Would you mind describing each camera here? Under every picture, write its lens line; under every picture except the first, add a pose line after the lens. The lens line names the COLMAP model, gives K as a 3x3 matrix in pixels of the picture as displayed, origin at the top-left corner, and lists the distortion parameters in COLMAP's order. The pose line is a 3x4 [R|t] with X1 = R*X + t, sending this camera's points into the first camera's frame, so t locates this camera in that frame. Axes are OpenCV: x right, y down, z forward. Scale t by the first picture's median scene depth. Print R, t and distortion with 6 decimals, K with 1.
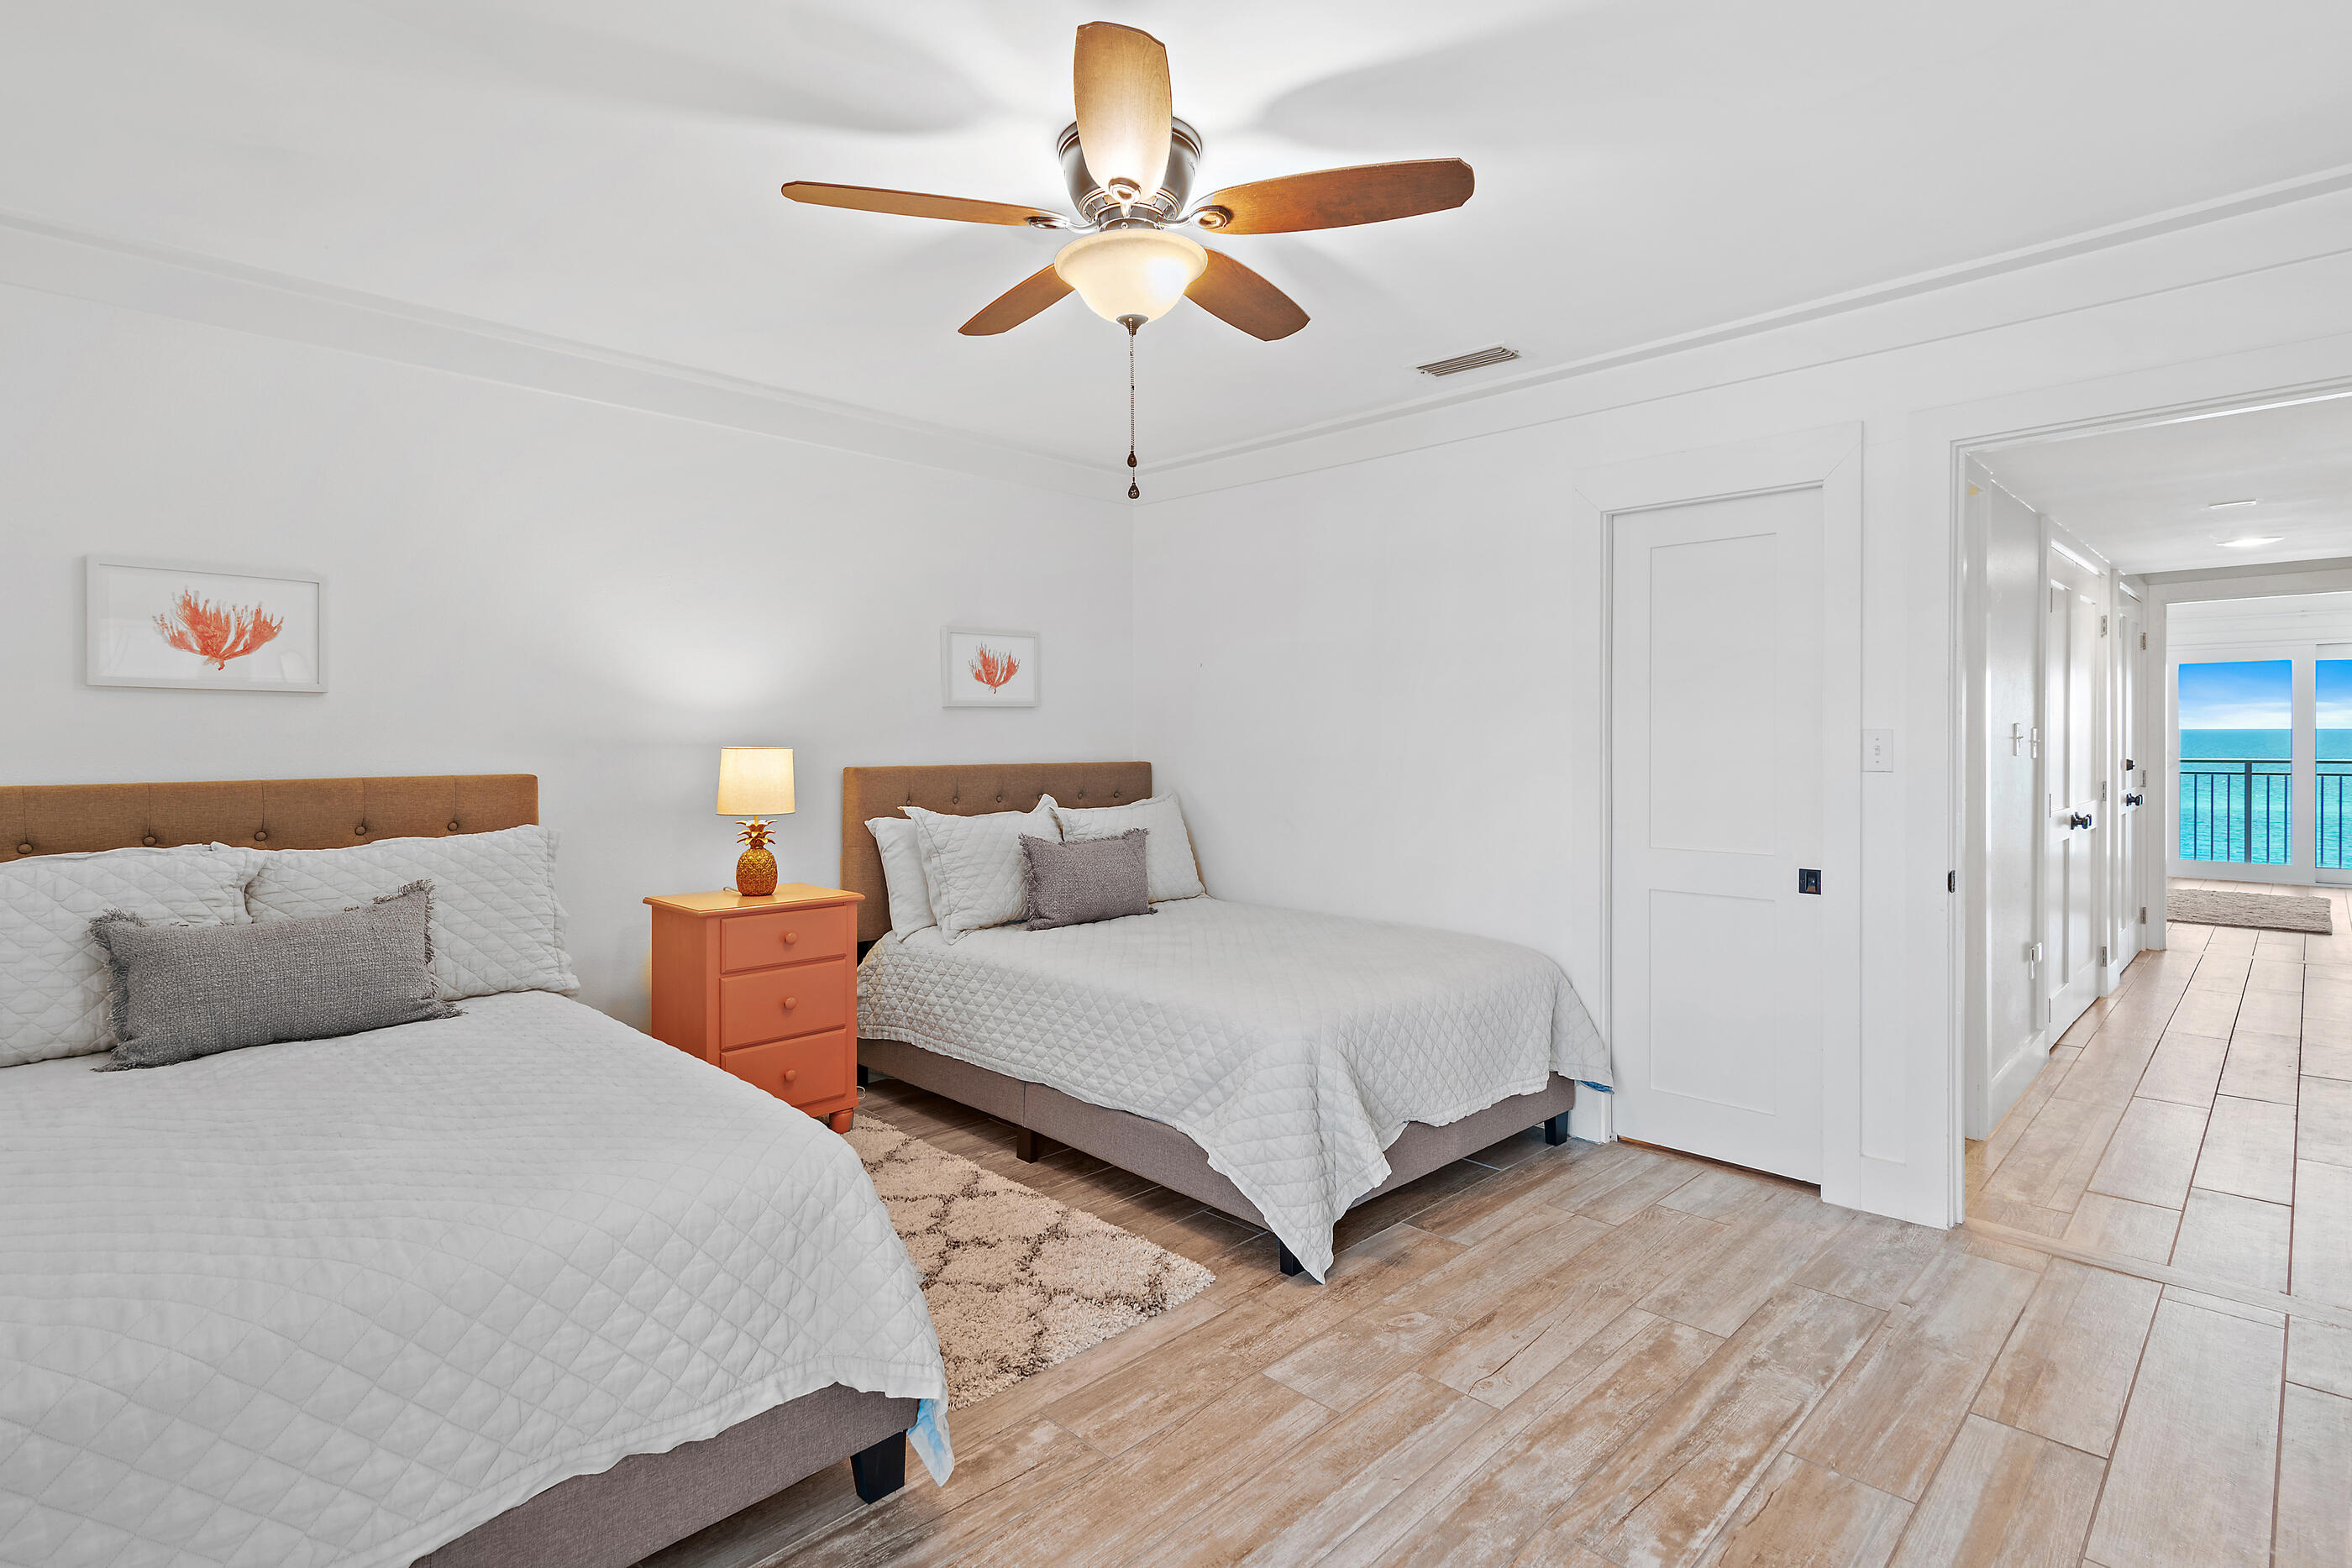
lens RADIAL K [[1139.2, 0, 1177.0], [0, 1139.2, 771.6], [0, 0, 1]] dist [0.001976, 0.001110]
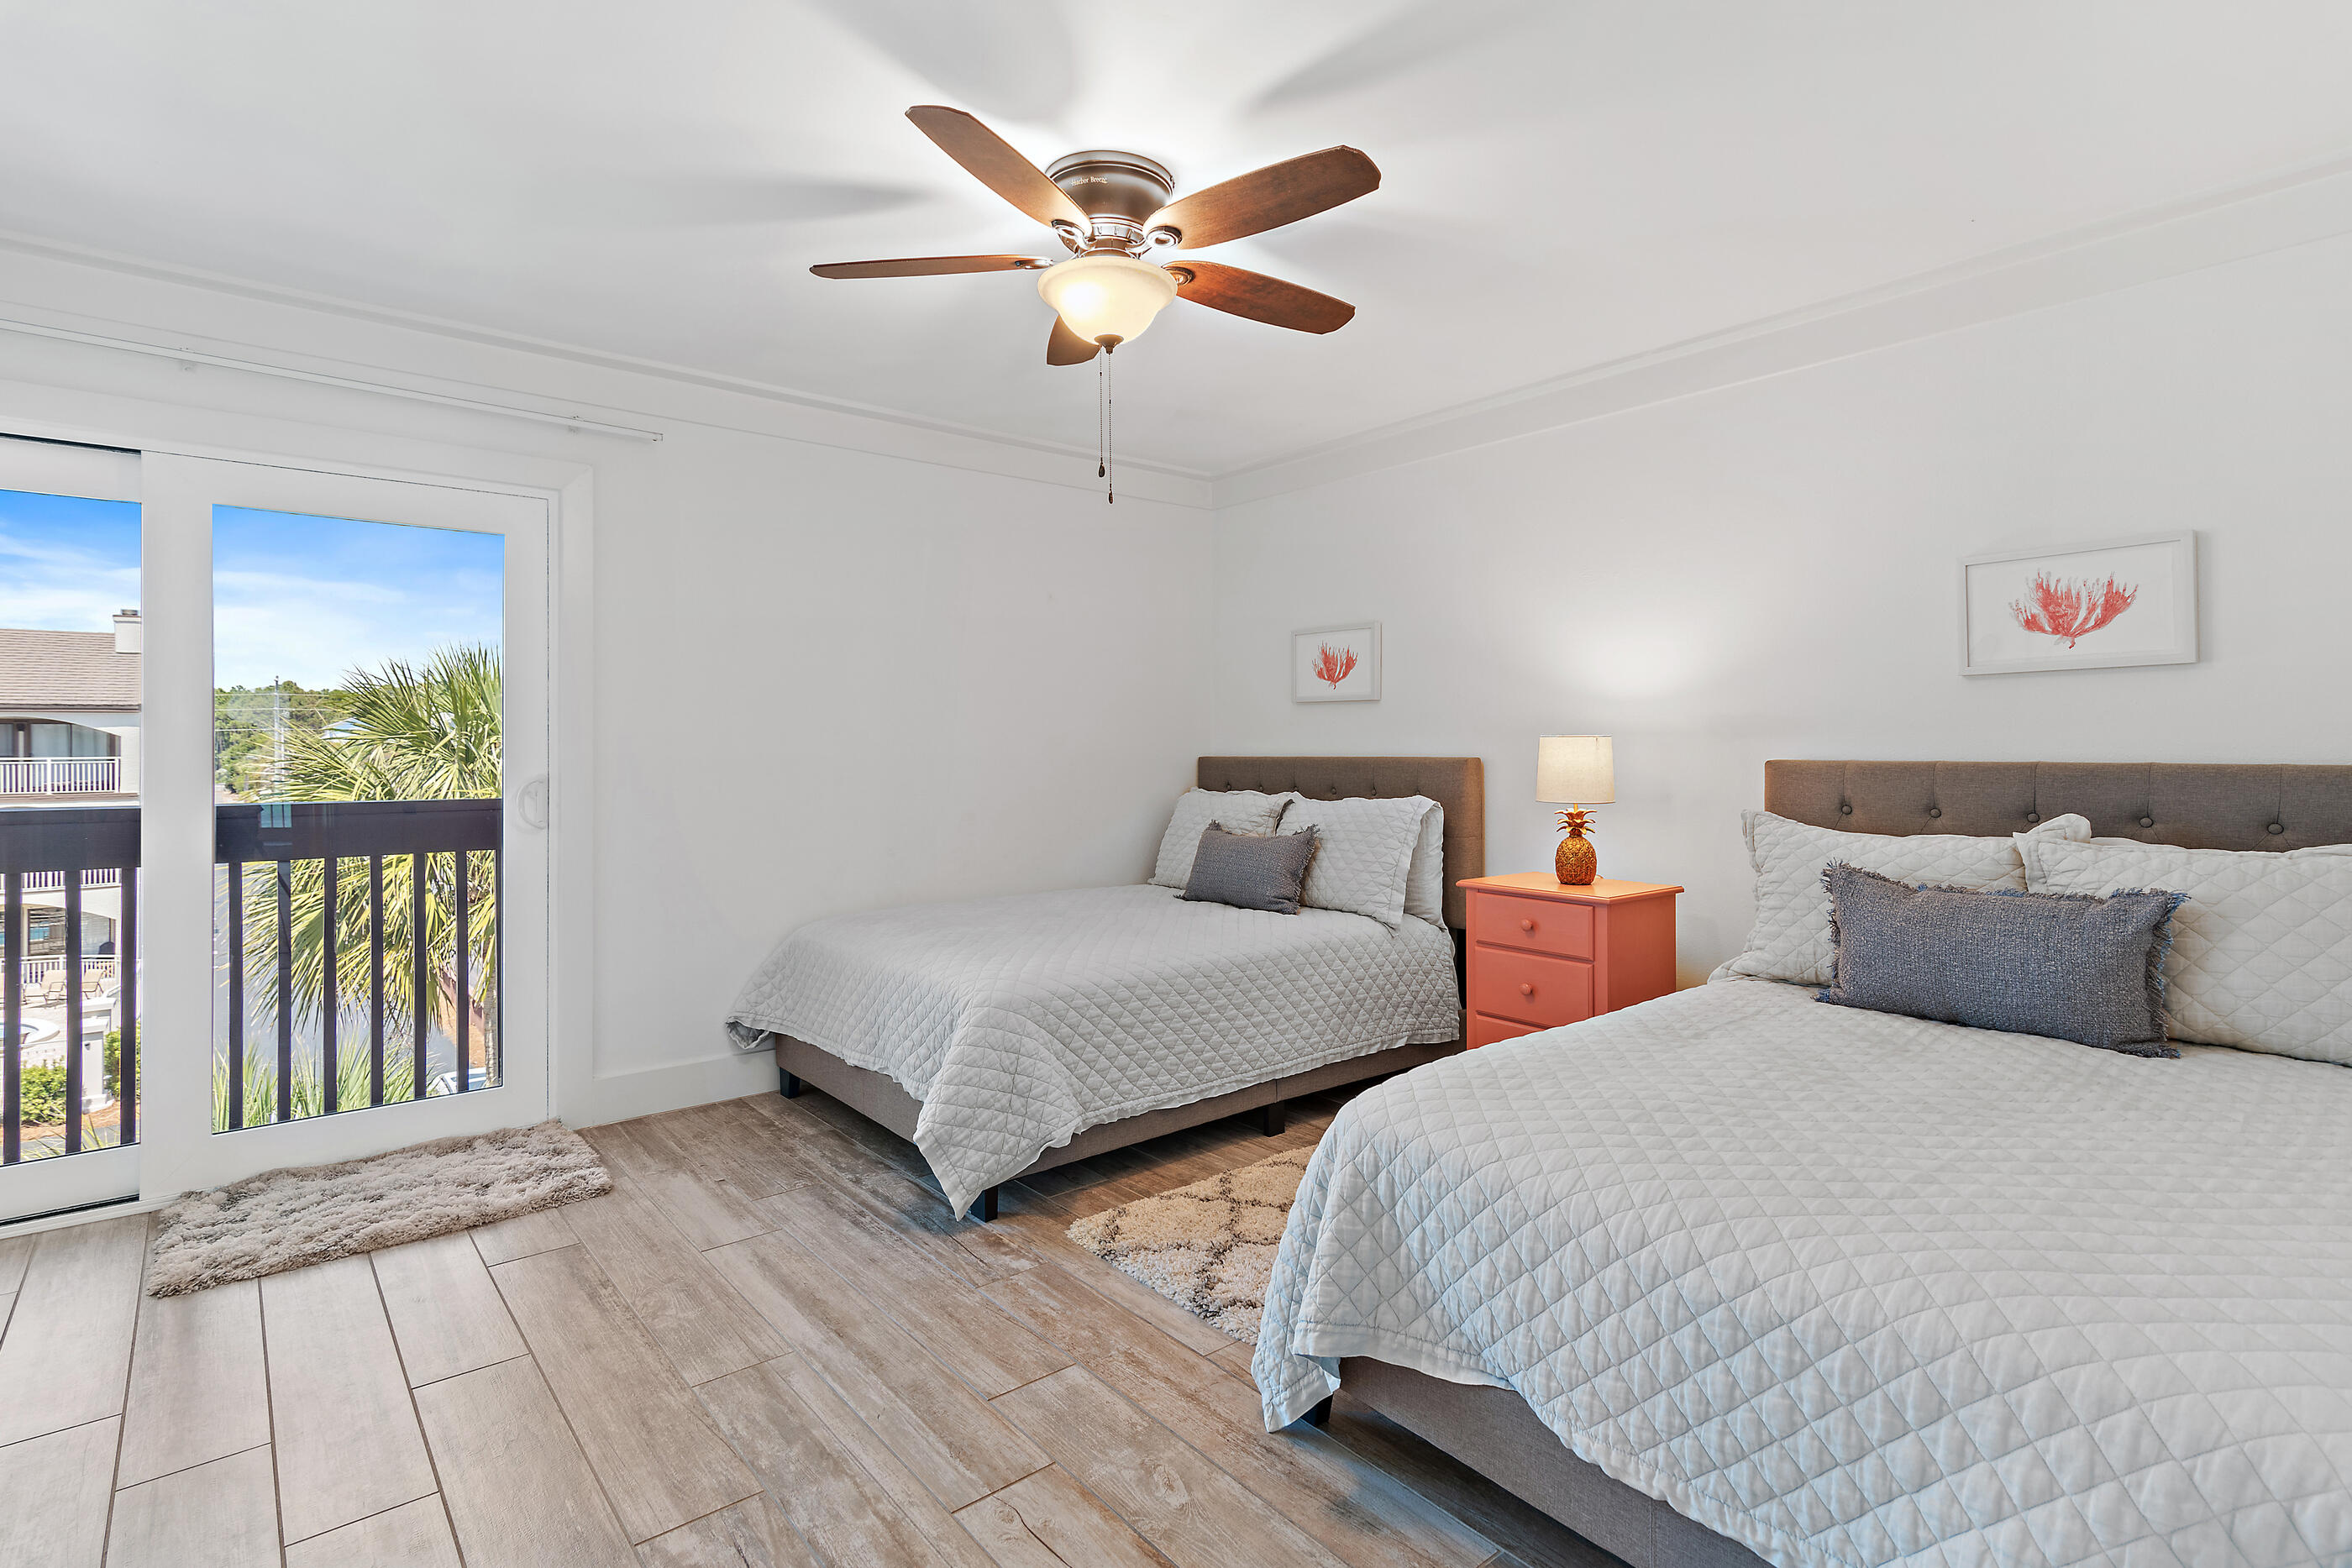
lens RADIAL K [[1165.0, 0, 1172.2], [0, 1165.0, 752.2], [0, 0, 1]] dist [0.053053, 0.000337]
pose [[-0.103499, 0.021478, -0.994398, 0.897628], [-0.011838, 0.999669, 0.022824, -0.034548], [0.994559, 0.014134, -0.103211, 0.968550]]
